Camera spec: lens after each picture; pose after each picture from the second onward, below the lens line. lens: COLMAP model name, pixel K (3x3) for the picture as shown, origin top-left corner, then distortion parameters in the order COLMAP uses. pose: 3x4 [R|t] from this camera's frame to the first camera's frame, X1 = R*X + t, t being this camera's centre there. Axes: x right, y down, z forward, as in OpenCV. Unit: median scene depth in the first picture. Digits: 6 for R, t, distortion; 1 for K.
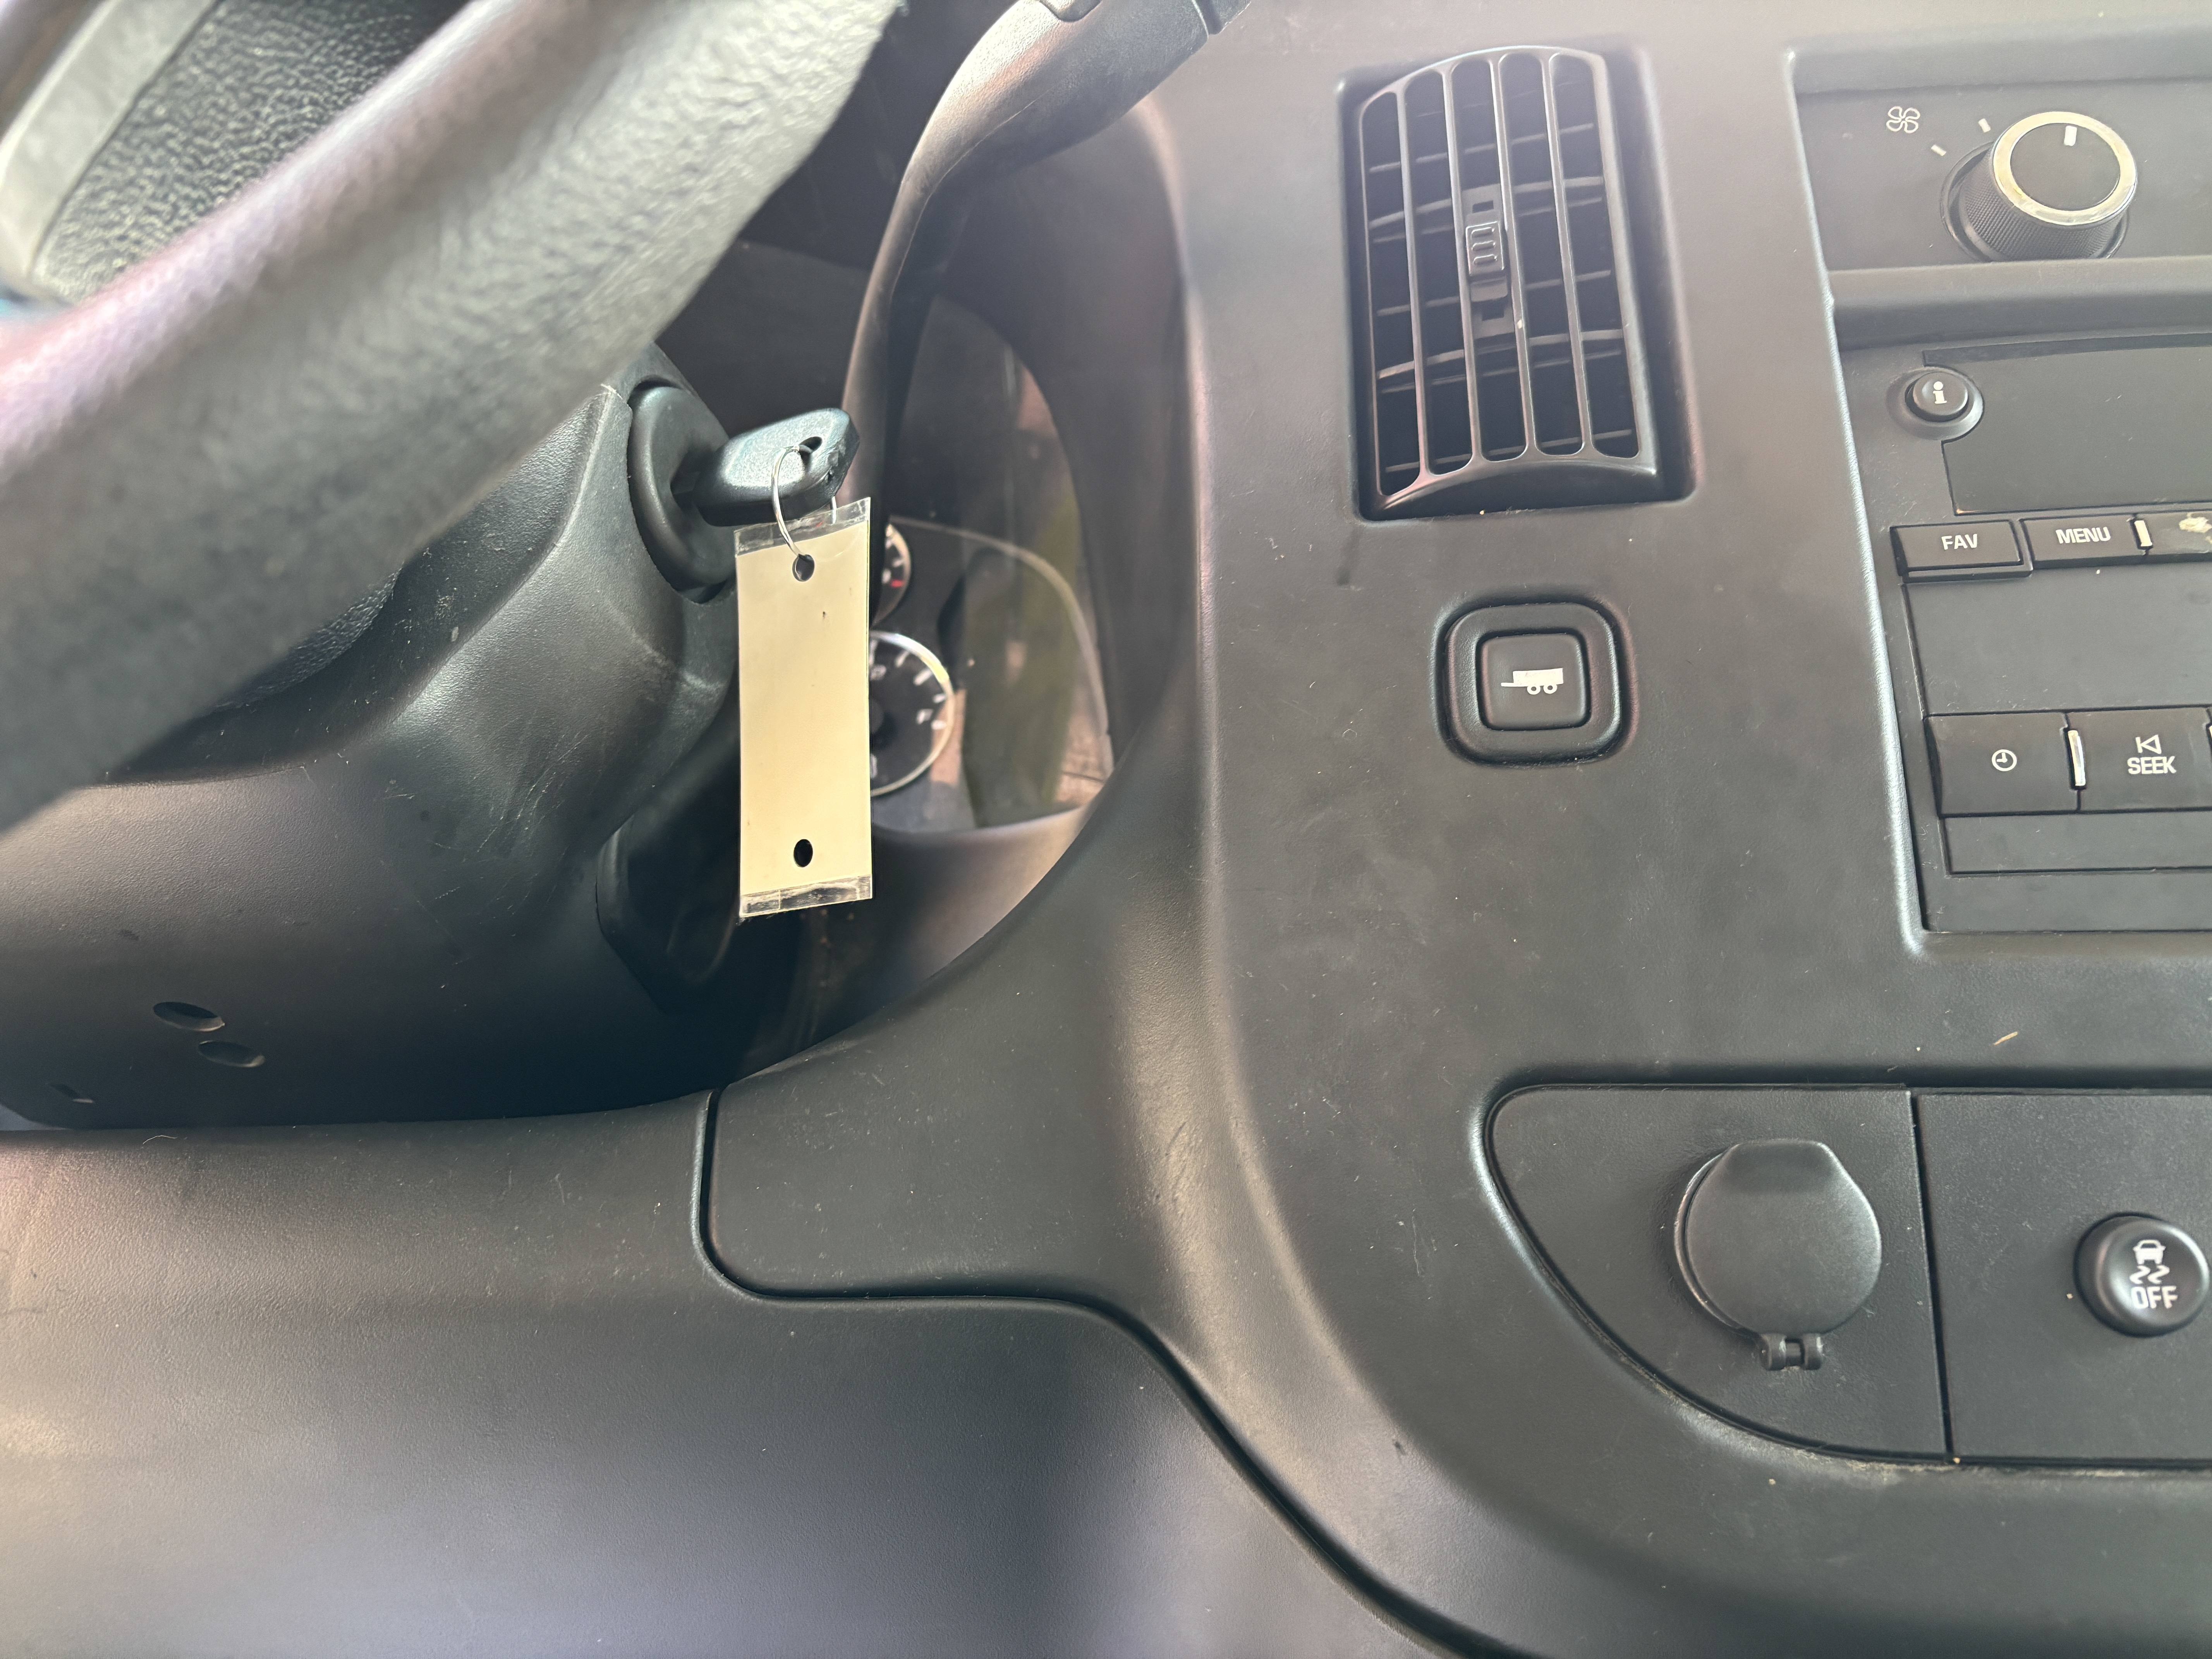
lens RADIAL K [[1664.5, 0, 1102.4], [0, 1664.5, 882.0], [0, 0, 1]] dist [0.016677, -0.021755]
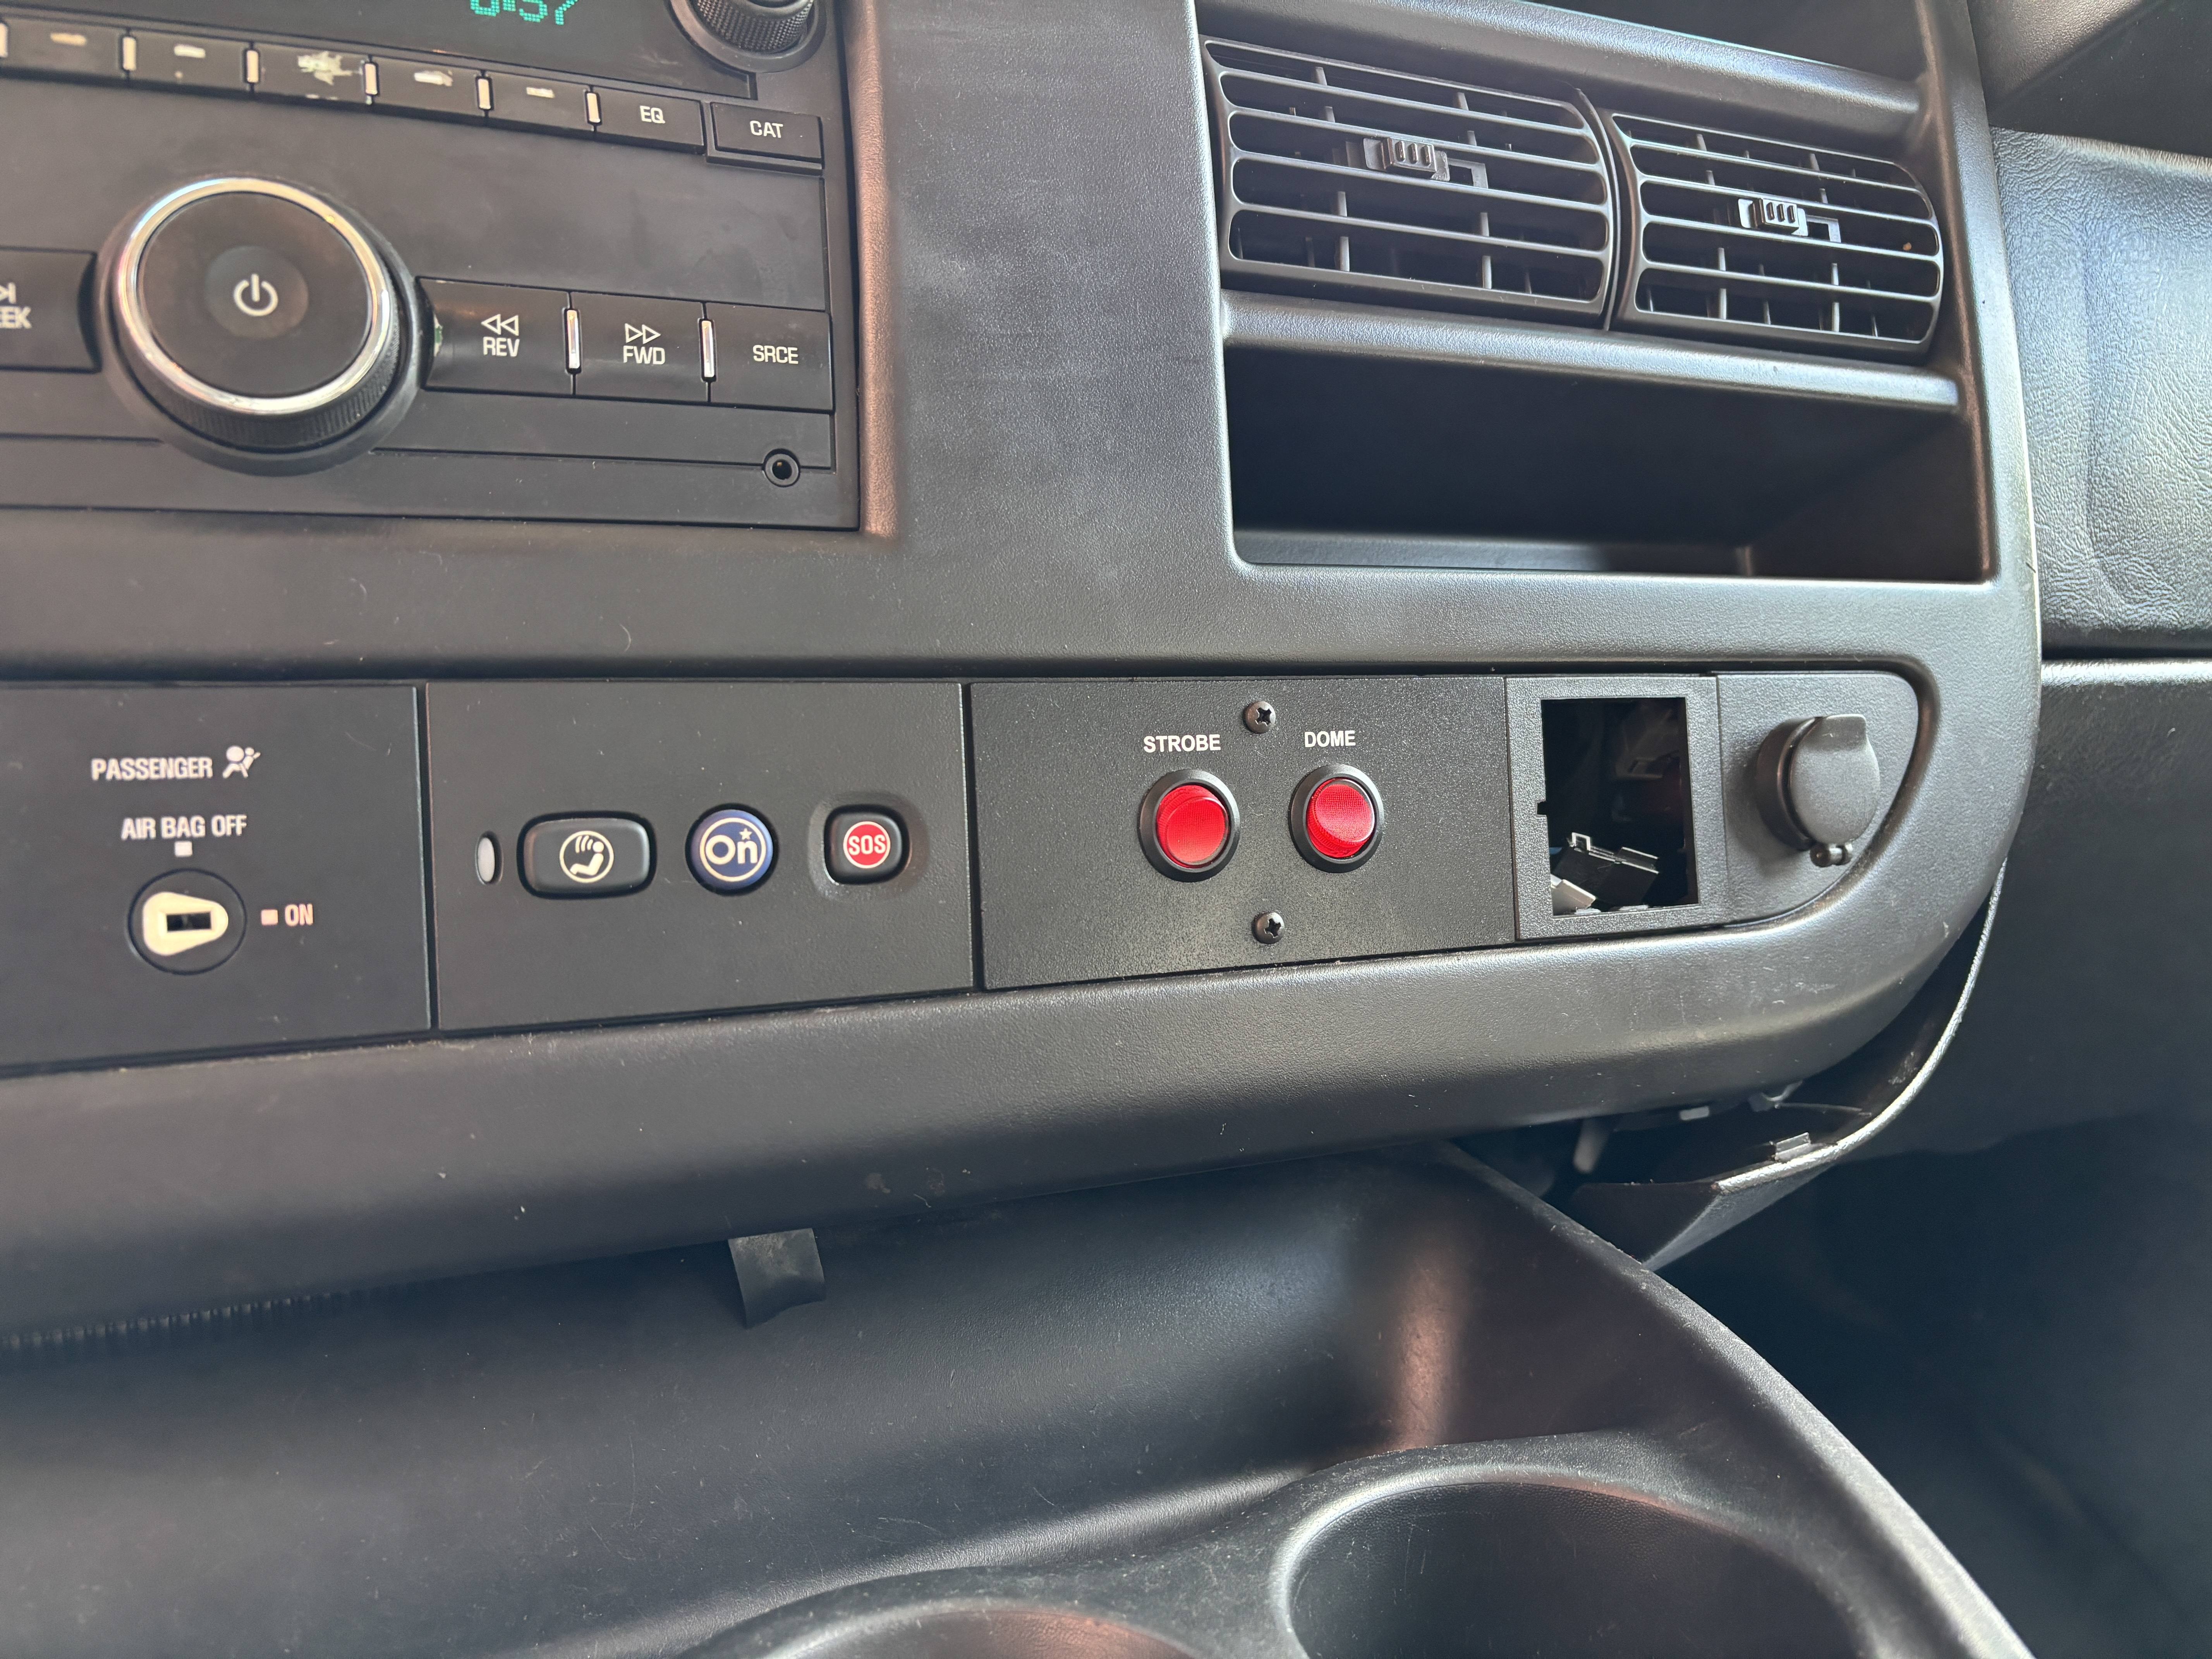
lens RADIAL K [[1664.5, 0, 1120.0], [0, 1664.5, 811.3], [0, 0, 1]] dist [0.016677, -0.021755]
pose [[0.874828, -0.049708, 0.481877, 0.755012], [-0.048966, 0.980554, 0.190044, -0.010752], [-0.481953, -0.189851, 0.855382, -0.098830]]
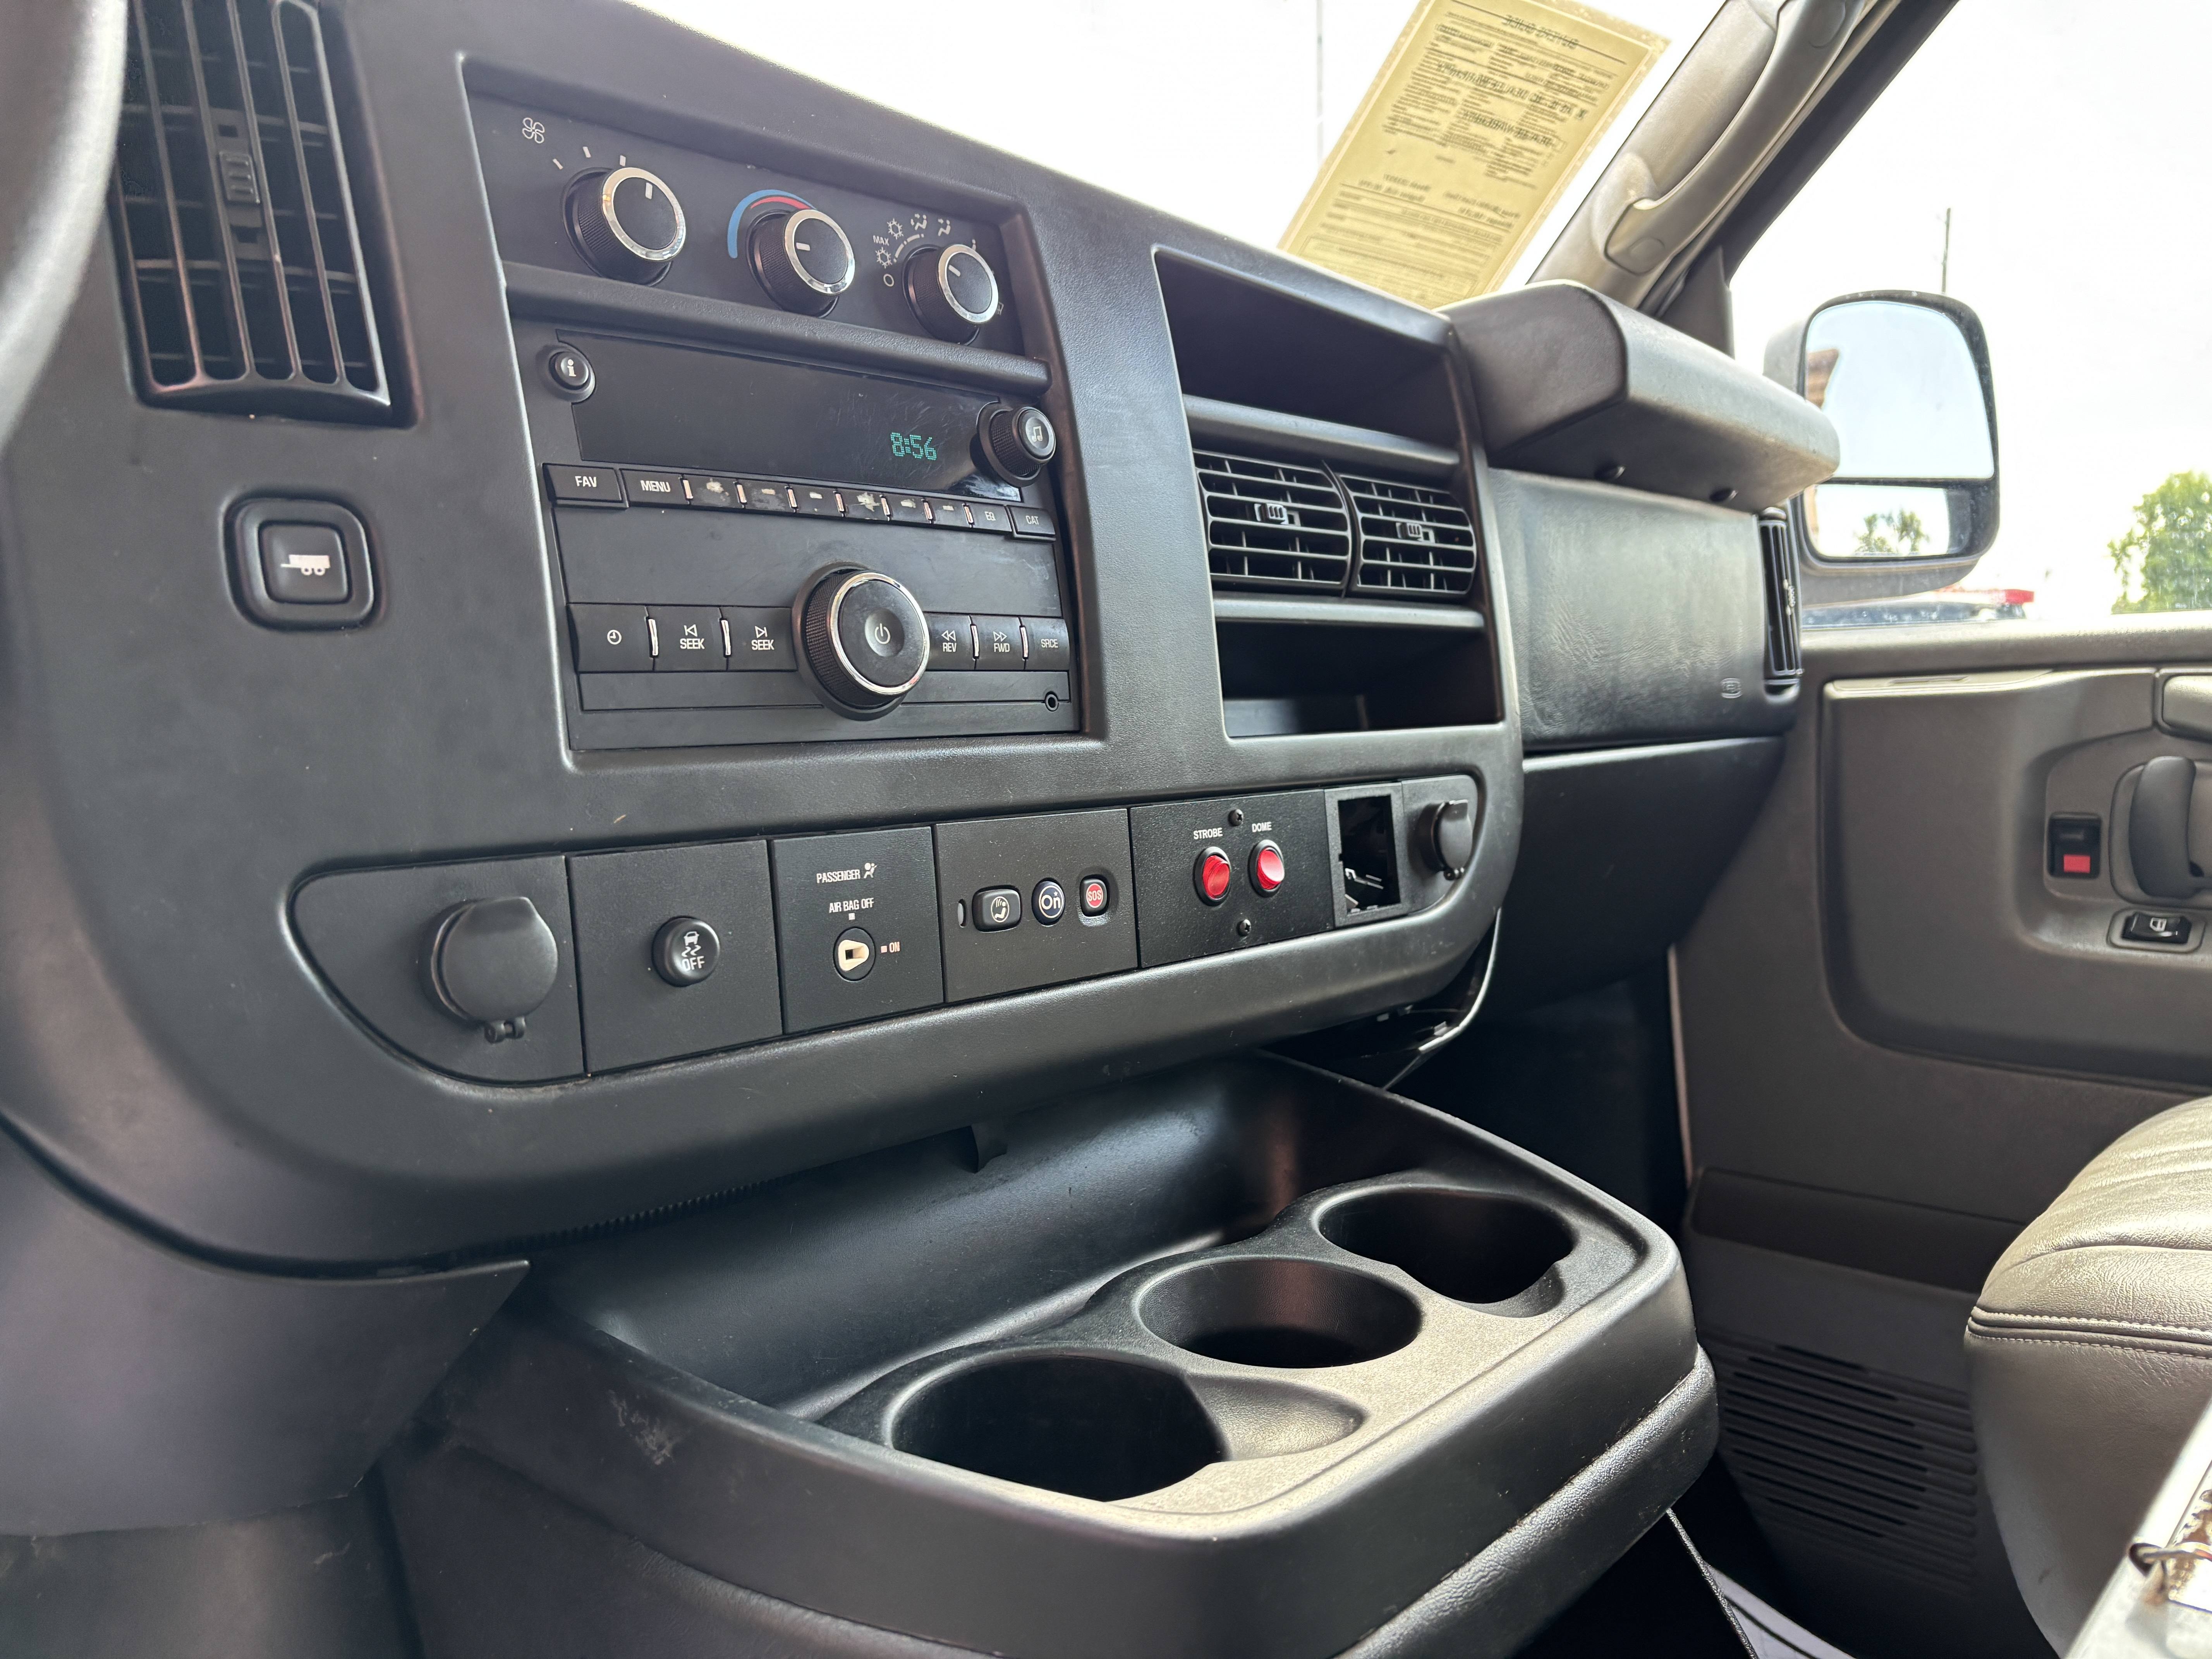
lens RADIAL K [[1664.5, 0, 1108.8], [0, 1664.5, 845.1], [0, 0, 1]] dist [0.016677, -0.021755]
pose [[0.606930, -0.086372, 0.790048, -0.414554], [-0.085724, 0.981163, 0.173120, -0.186043], [-0.790118, -0.172798, 0.588093, -0.305307]]
